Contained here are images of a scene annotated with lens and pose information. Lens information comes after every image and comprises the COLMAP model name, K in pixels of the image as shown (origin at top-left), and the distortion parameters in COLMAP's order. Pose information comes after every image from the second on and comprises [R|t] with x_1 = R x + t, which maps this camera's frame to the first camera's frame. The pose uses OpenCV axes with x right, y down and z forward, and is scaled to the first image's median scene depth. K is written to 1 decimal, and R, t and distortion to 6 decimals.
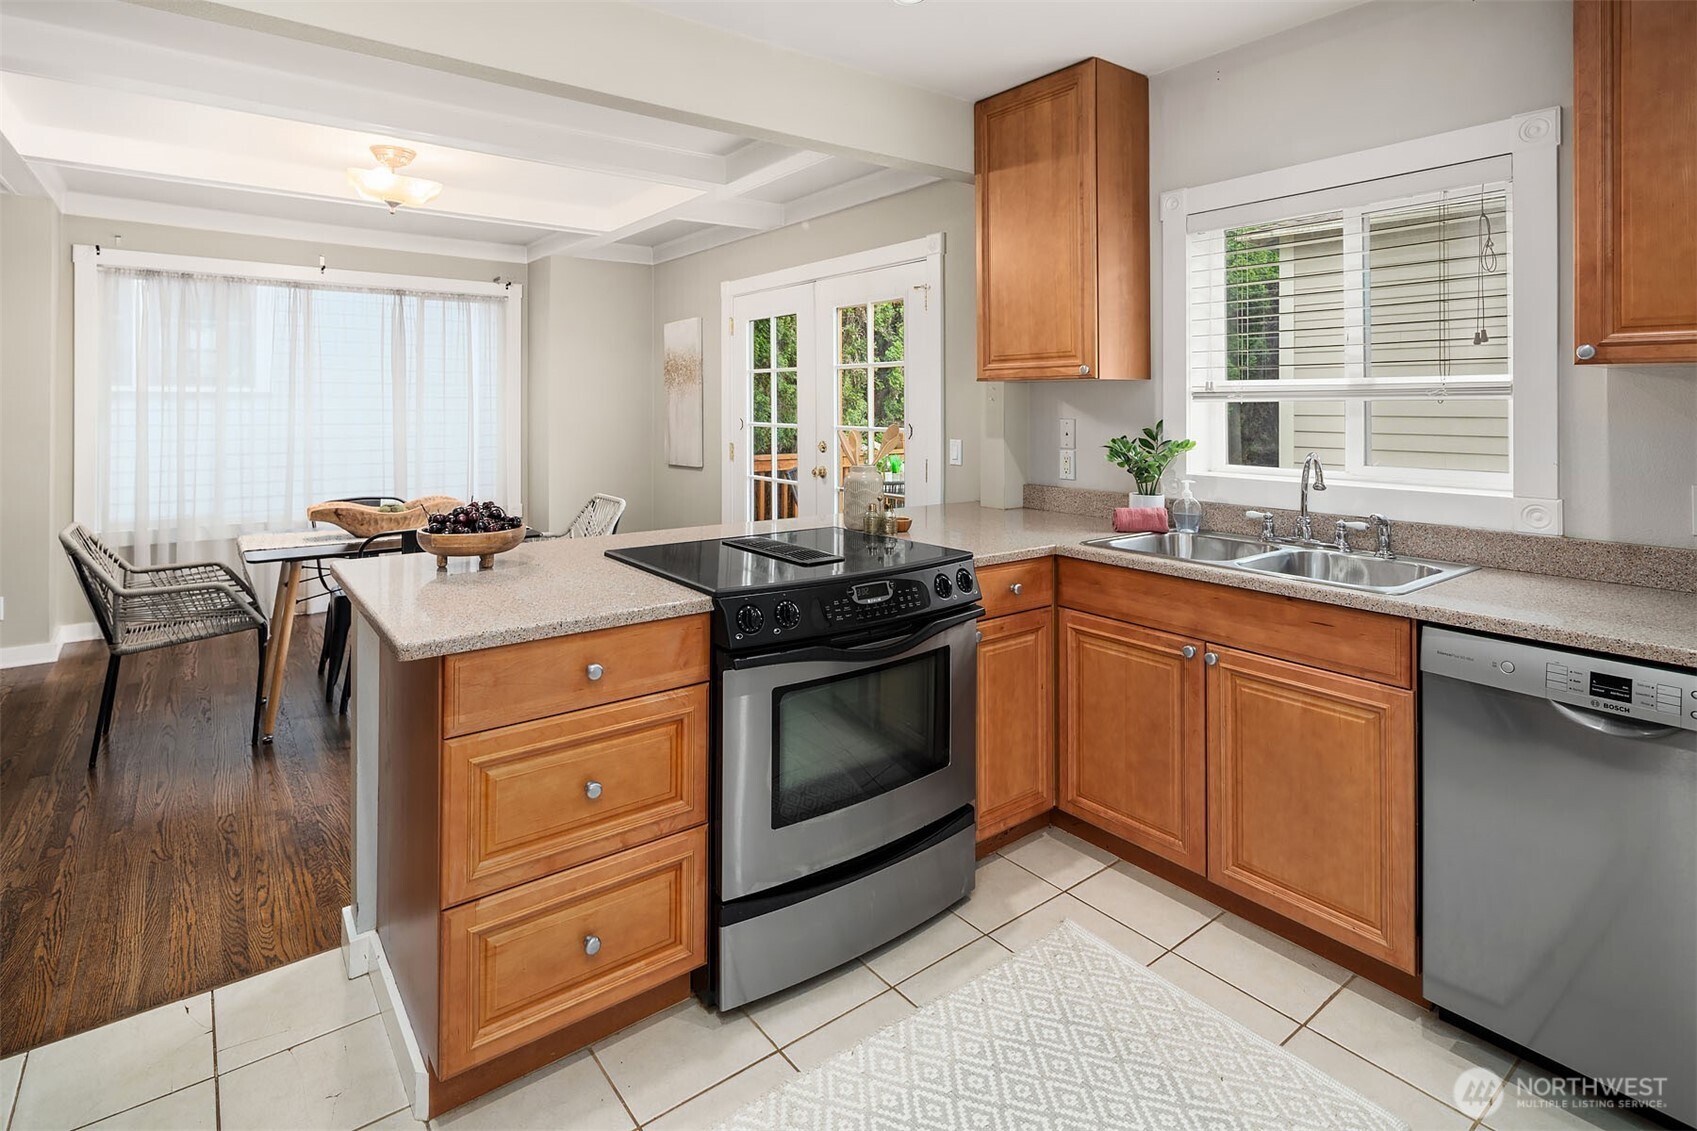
lens RADIAL K [[848.6, 0, 849.6], [0, 848.6, 396.1], [0, 0, 1]] dist [0.001184, -0.000156]
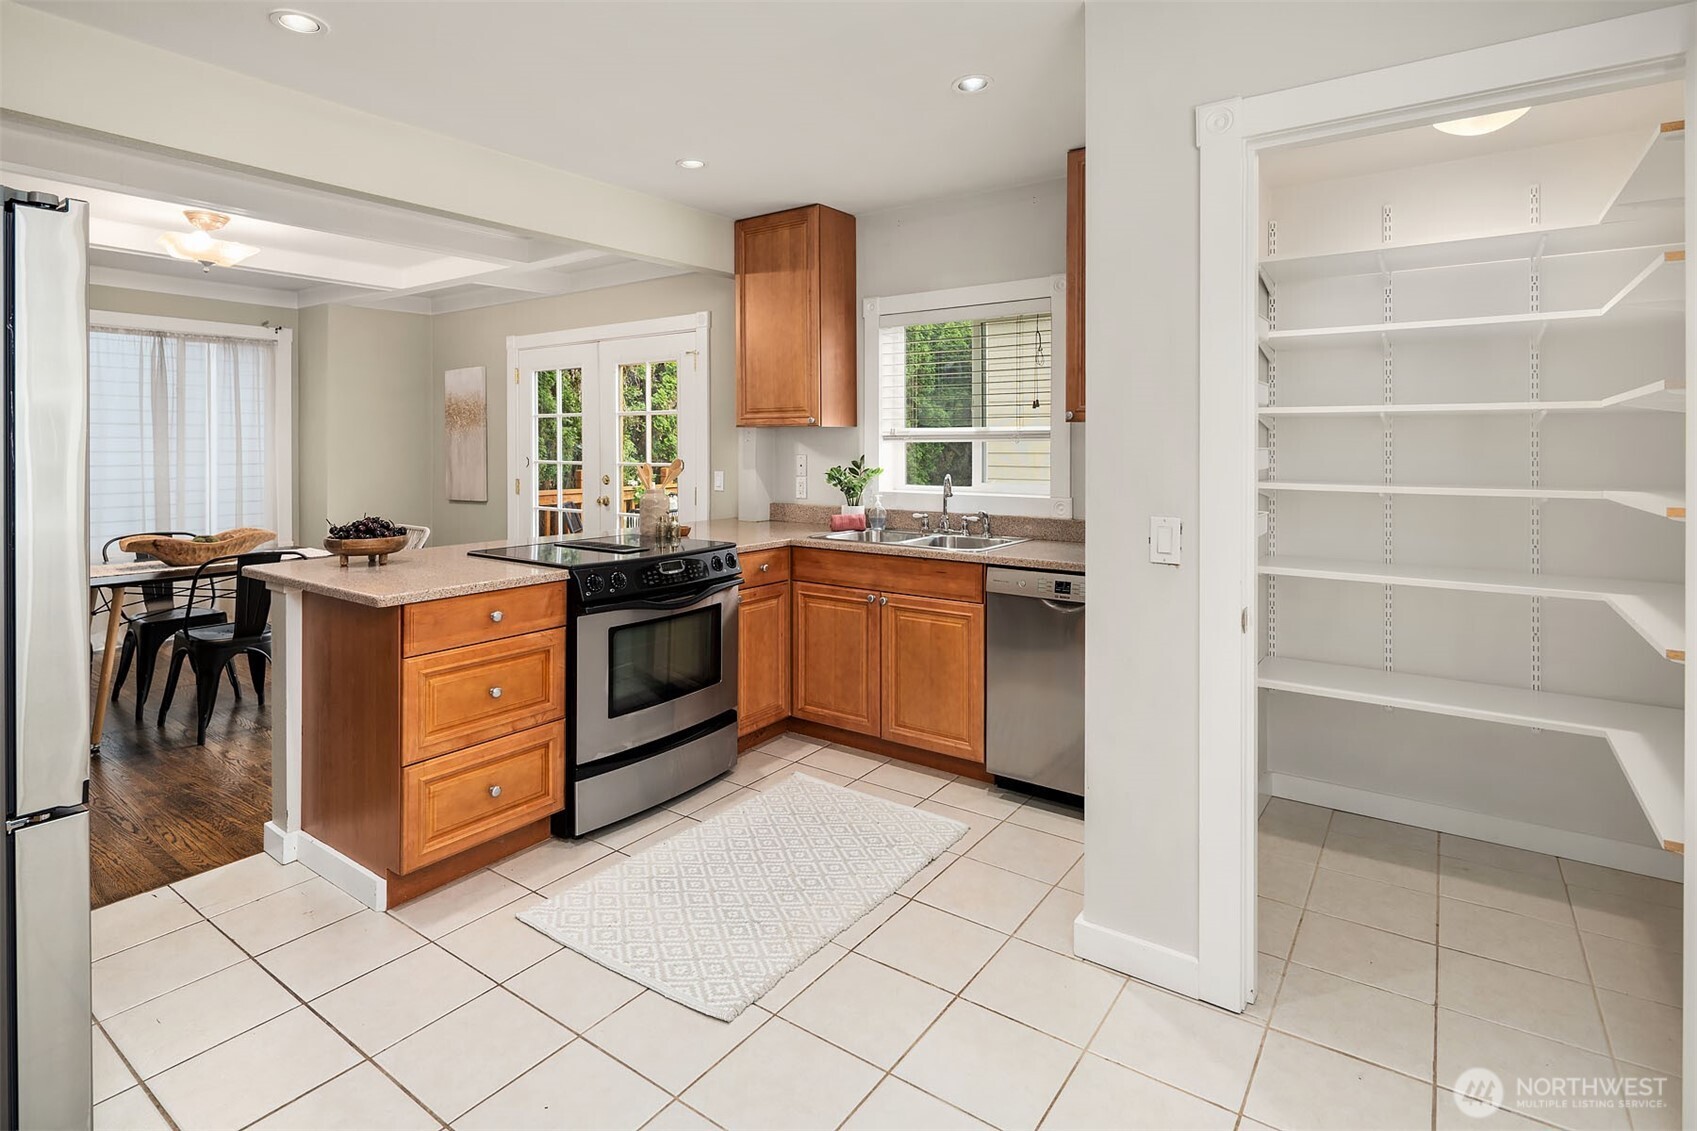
lens RADIAL K [[853.8, 0, 853.1], [0, 853.8, 435.0], [0, 0, 1]] dist [-0.000429, -0.000142]
pose [[0.956497, 0.001651, 0.291737, -0.083168], [-0.001136, 0.999997, -0.001933, -0.003241], [-0.291740, 0.001517, 0.956497, -0.430305]]
